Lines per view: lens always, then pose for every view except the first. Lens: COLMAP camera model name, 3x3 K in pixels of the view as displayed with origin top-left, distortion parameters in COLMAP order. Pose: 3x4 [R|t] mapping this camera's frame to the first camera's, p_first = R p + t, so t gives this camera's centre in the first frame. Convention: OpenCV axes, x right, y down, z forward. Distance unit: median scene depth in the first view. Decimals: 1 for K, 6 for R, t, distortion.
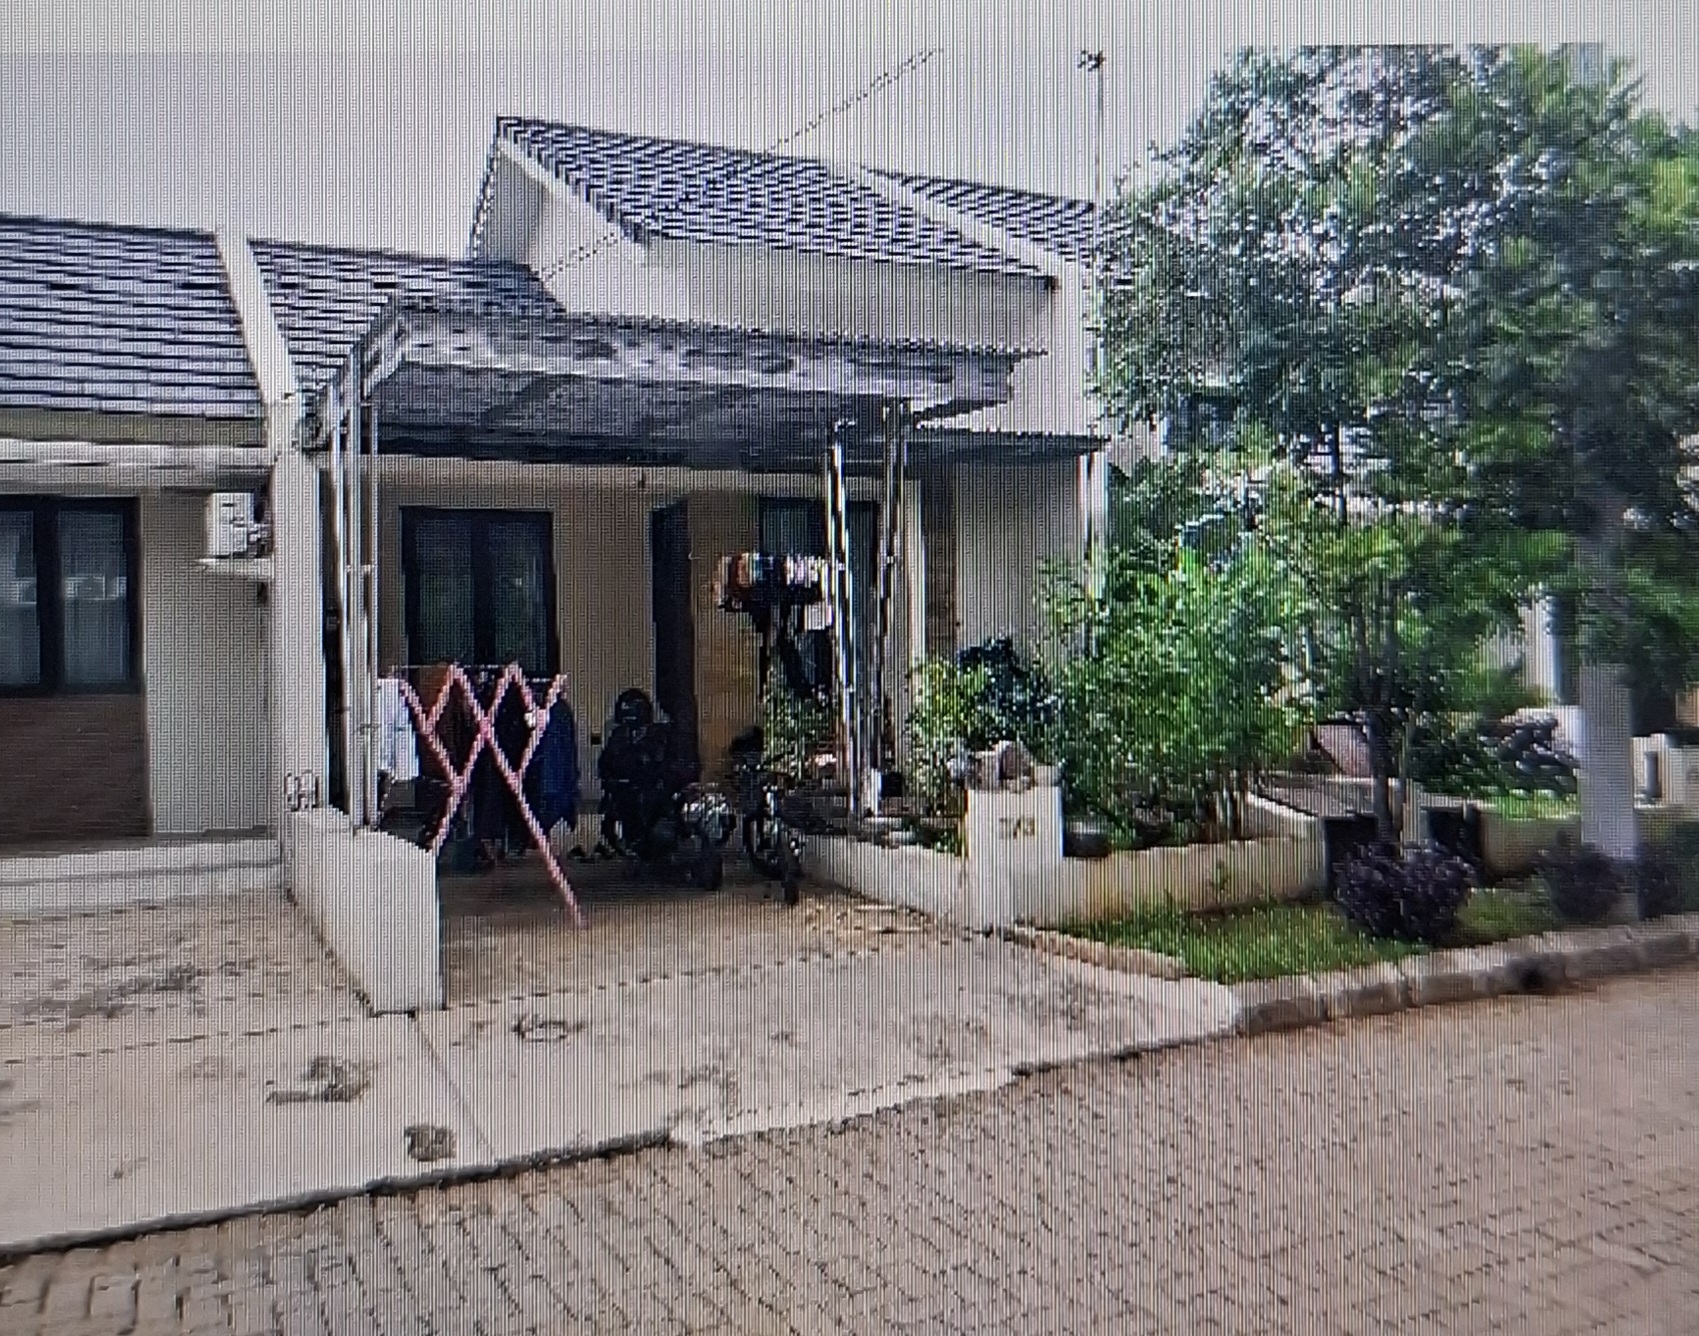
lens RADIAL K [[1246.9, 0, 849.5], [0, 1246.9, 668.0], [0, 0, 1]] dist [-0.070988, -0.000864]
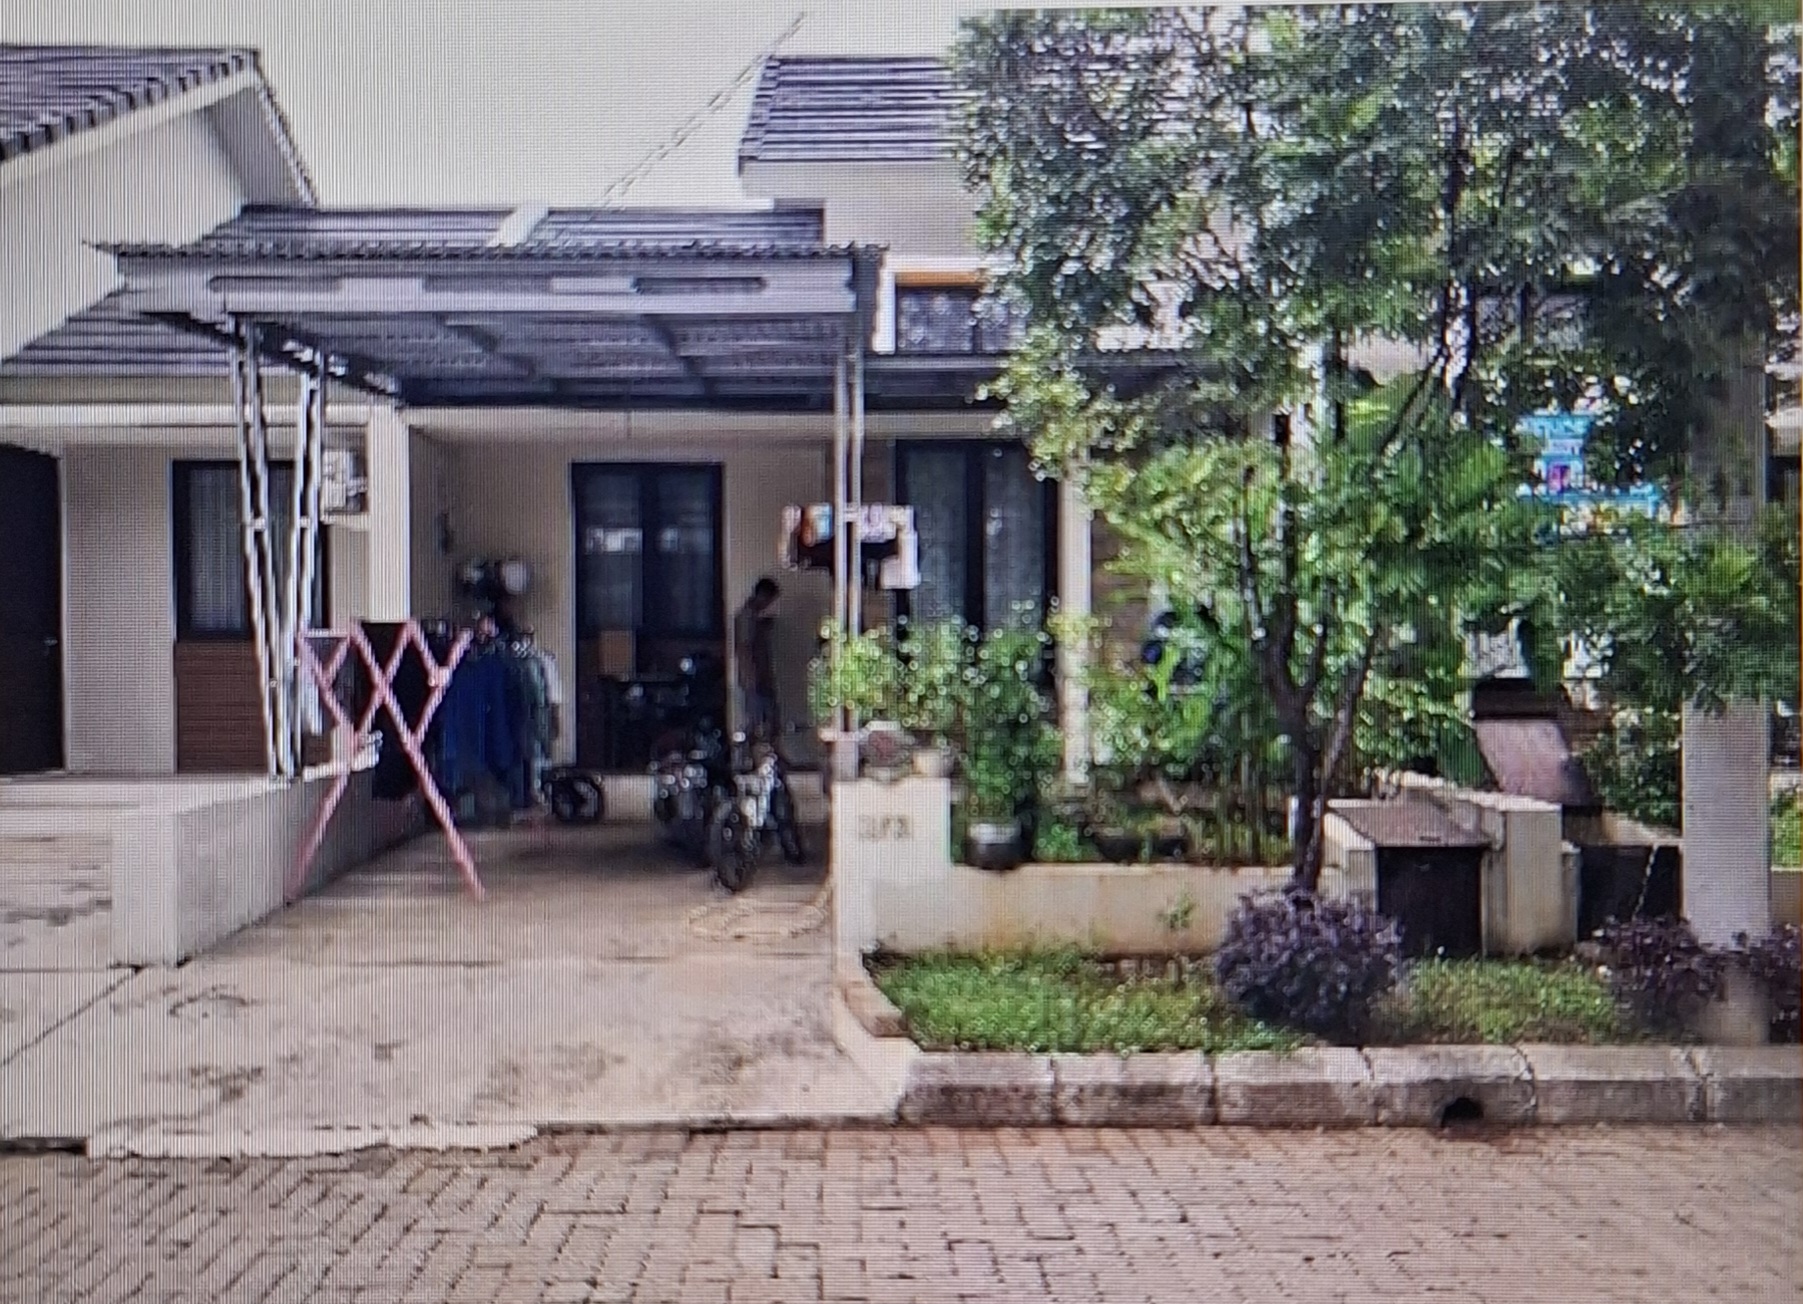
lens RADIAL K [[1296.6, 0, 901.5], [0, 1296.6, 652.0], [0, 0, 1]] dist [0.059546, -0.128964]
pose [[0.943195, 0.023957, -0.331374, 0.427361], [-0.018393, 0.999632, 0.019918, -0.006130], [0.331730, -0.012691, 0.943289, 0.180182]]
